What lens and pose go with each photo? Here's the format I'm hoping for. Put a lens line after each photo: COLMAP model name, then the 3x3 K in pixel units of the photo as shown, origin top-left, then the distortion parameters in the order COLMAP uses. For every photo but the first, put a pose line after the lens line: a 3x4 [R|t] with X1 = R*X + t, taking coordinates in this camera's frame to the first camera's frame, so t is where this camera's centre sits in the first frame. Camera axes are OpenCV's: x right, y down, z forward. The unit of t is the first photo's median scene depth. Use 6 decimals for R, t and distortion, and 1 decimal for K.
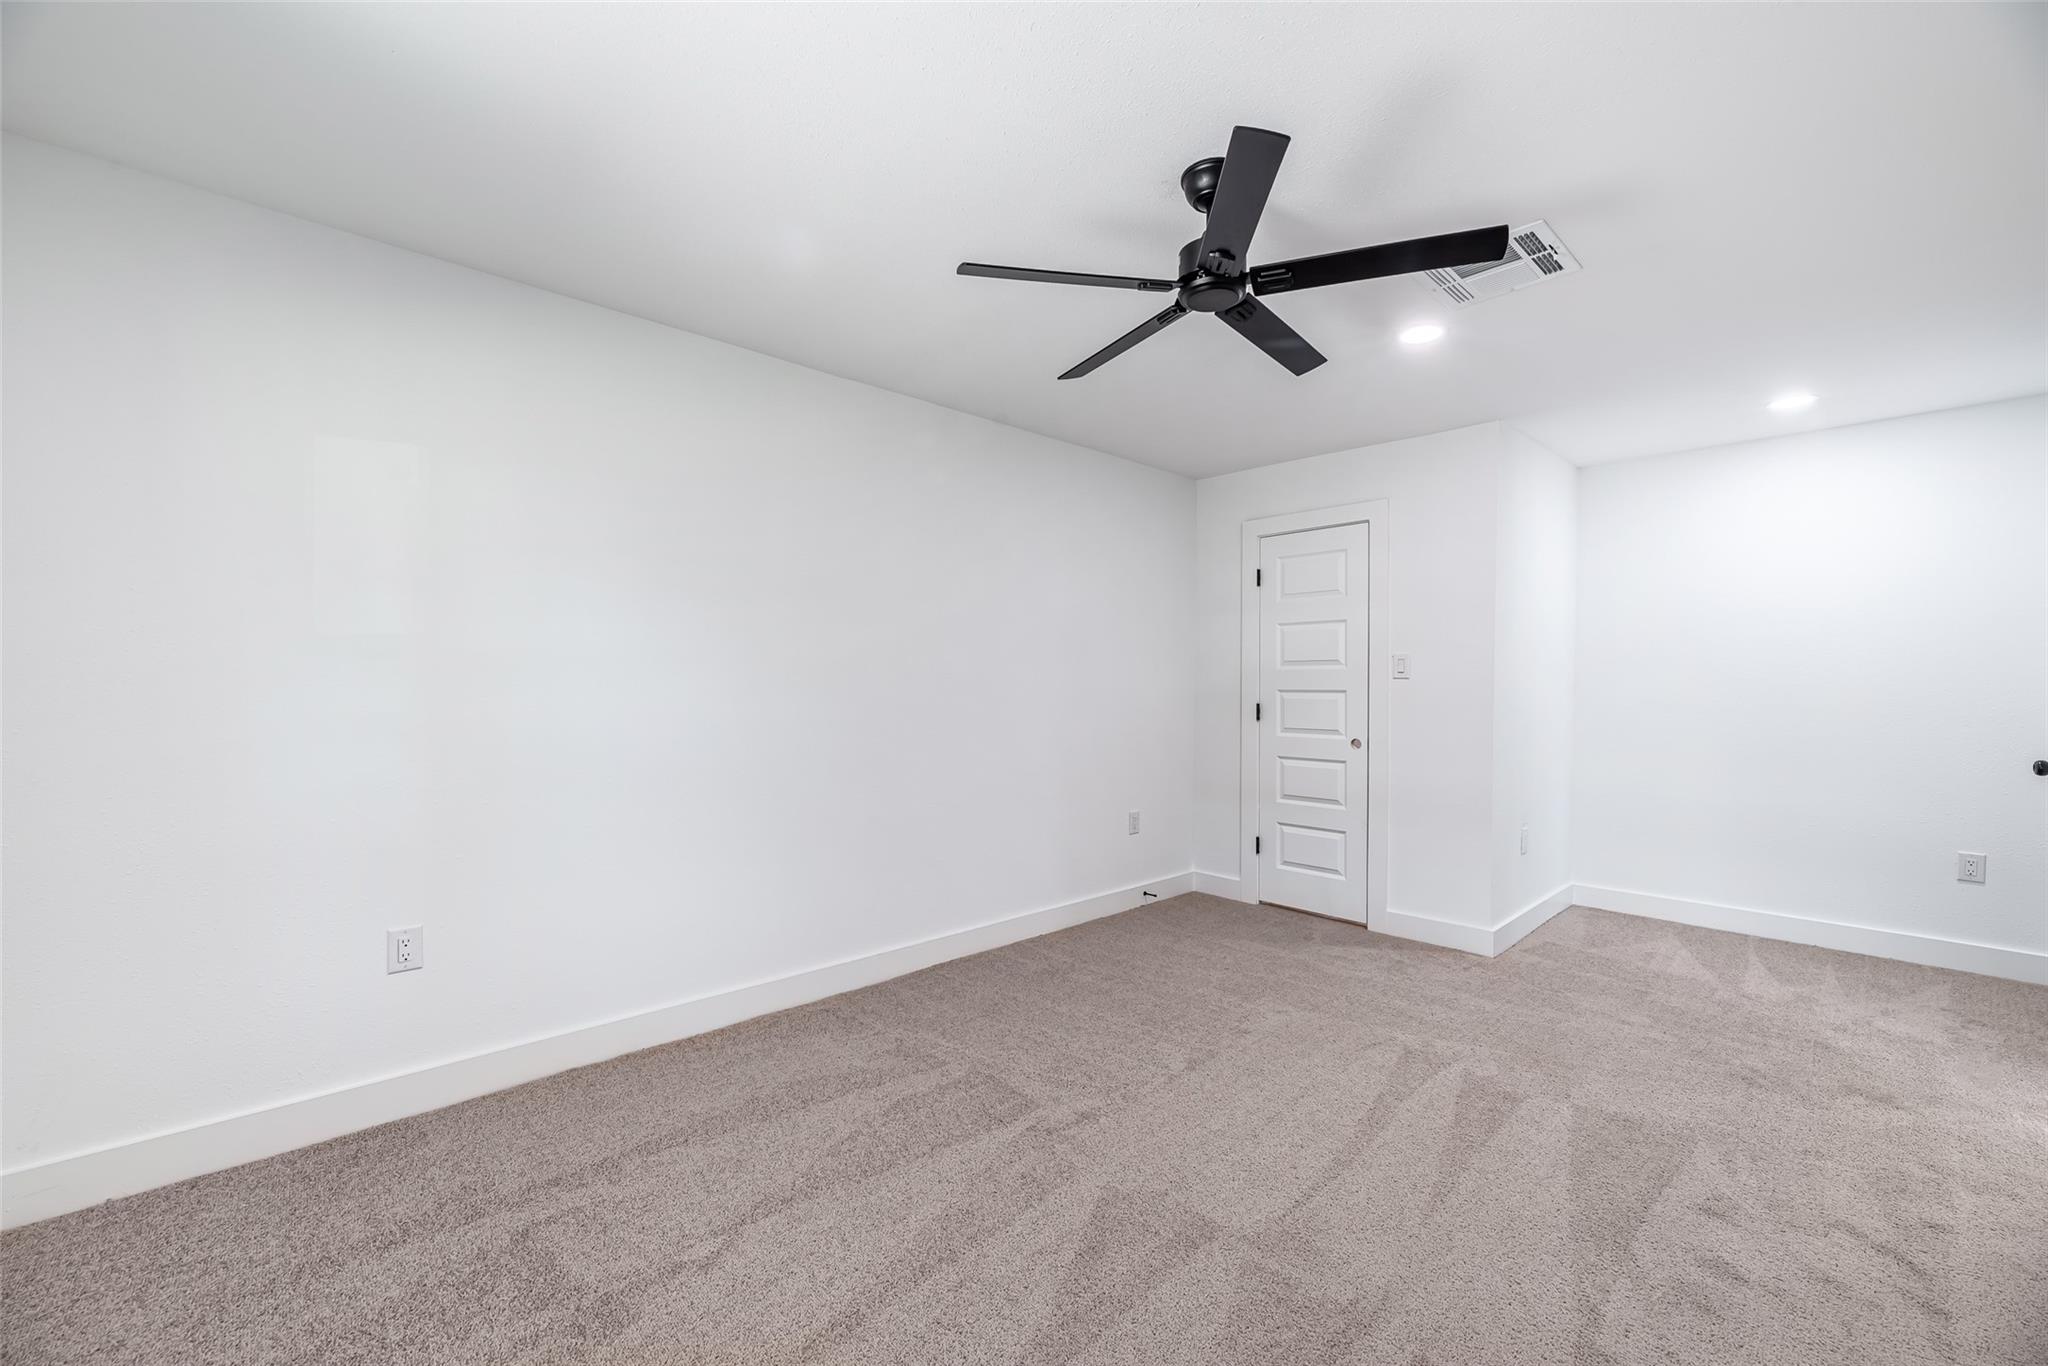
lens RADIAL K [[850.1, 0, 1024.0], [0, 850.1, 683.0], [0, 0, 1]] dist [-0.002362, -0.000208]
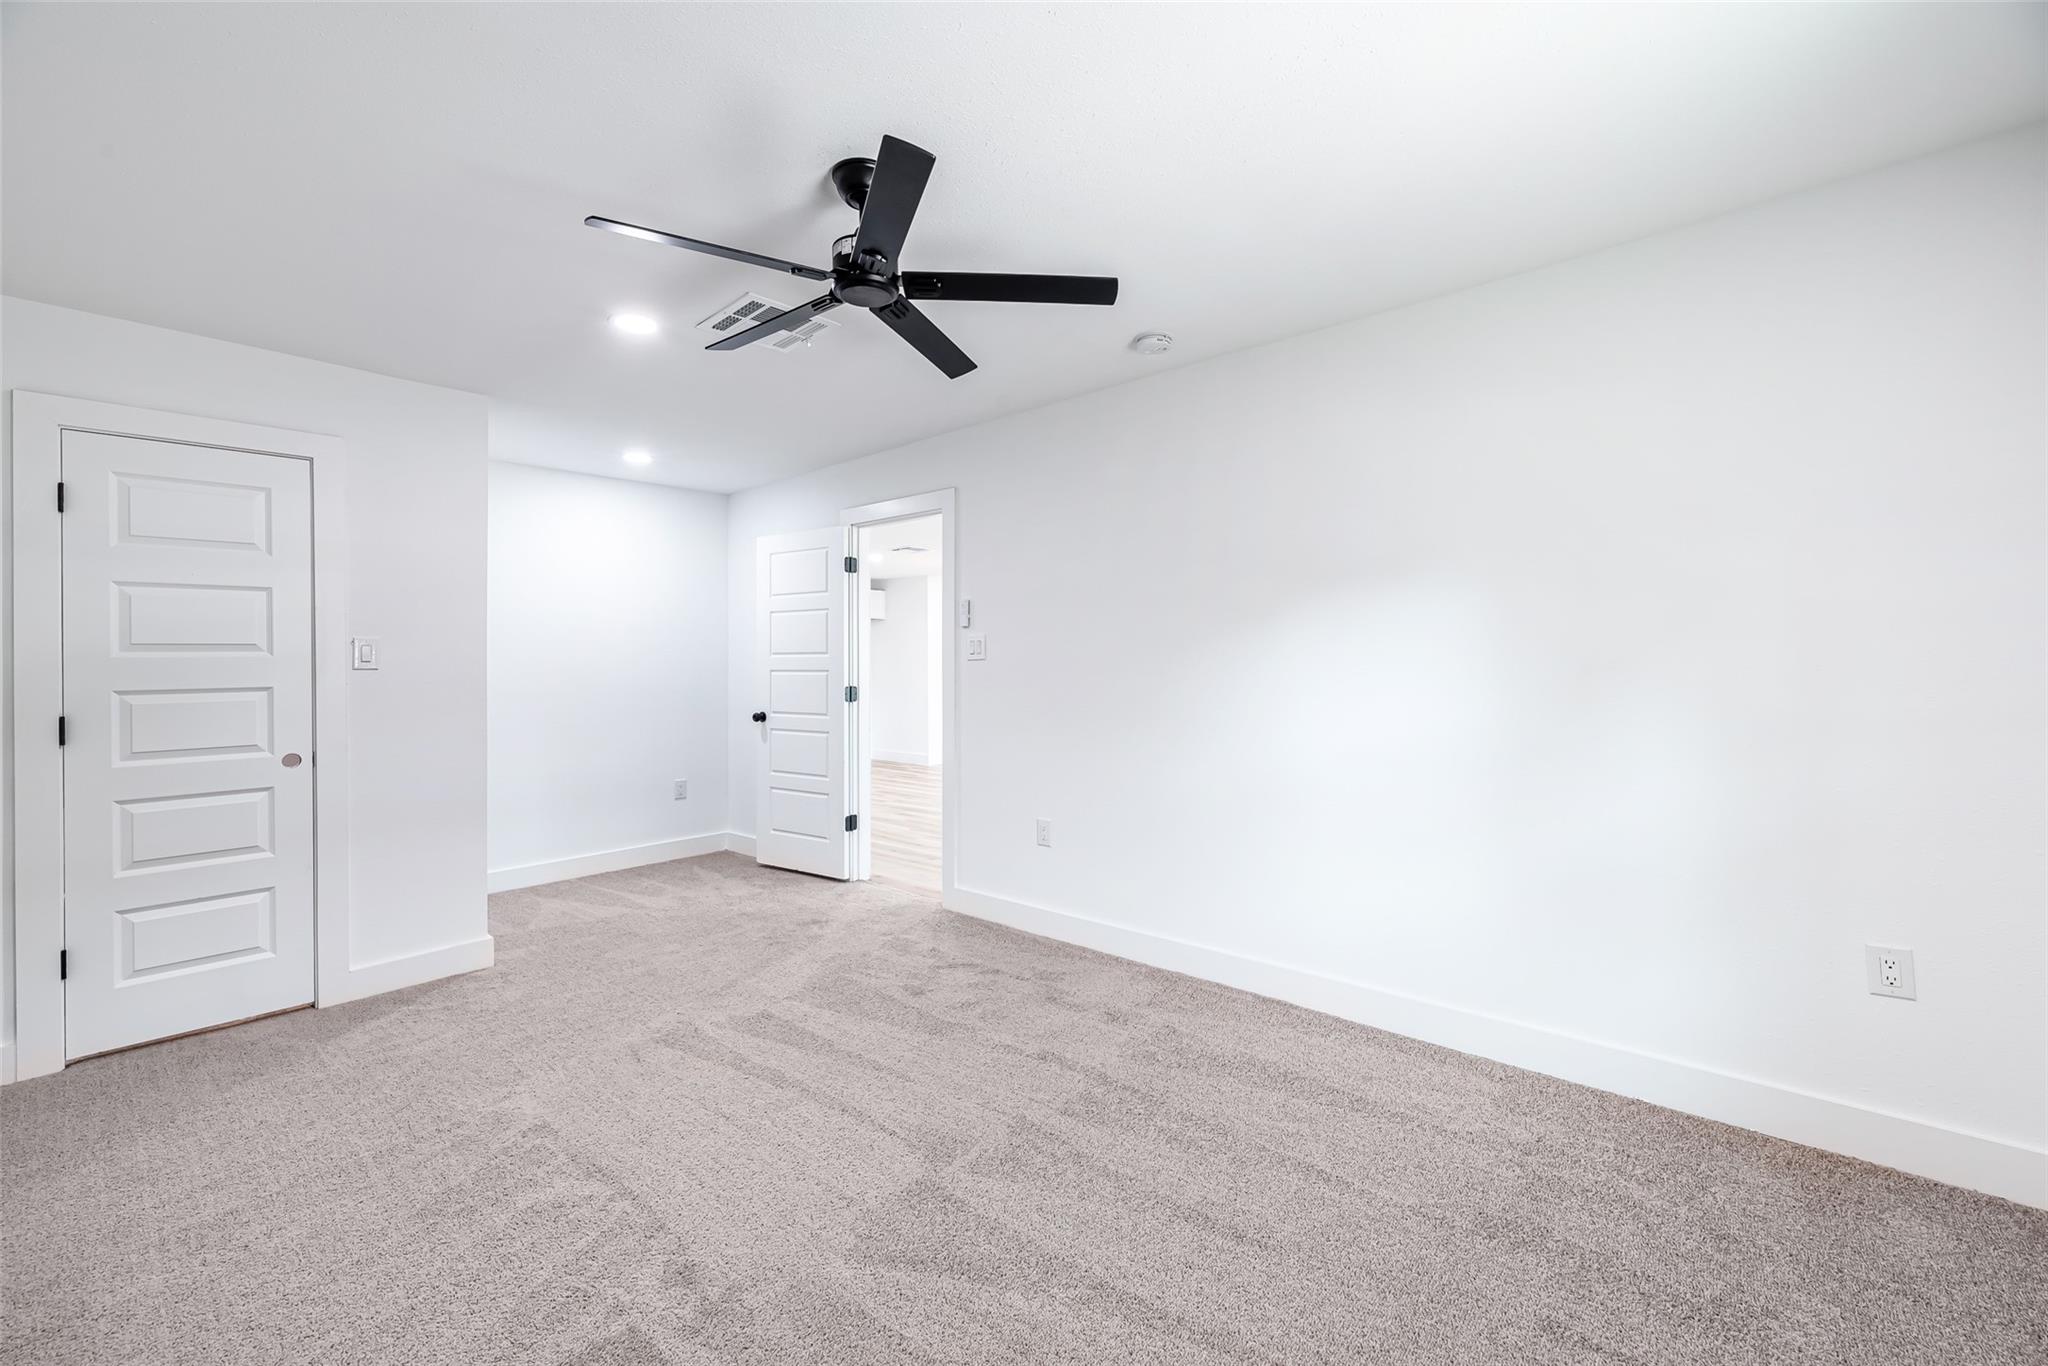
lens RADIAL K [[847.9, 0, 1023.7], [0, 847.9, 651.6], [0, 0, 1]] dist [-0.000101, -0.000062]
pose [[-0.103134, 0.012653, 0.994587, -0.470234], [0.014449, 0.999833, -0.011221, -0.005077], [-0.994563, 0.013213, -0.103299, 0.539955]]
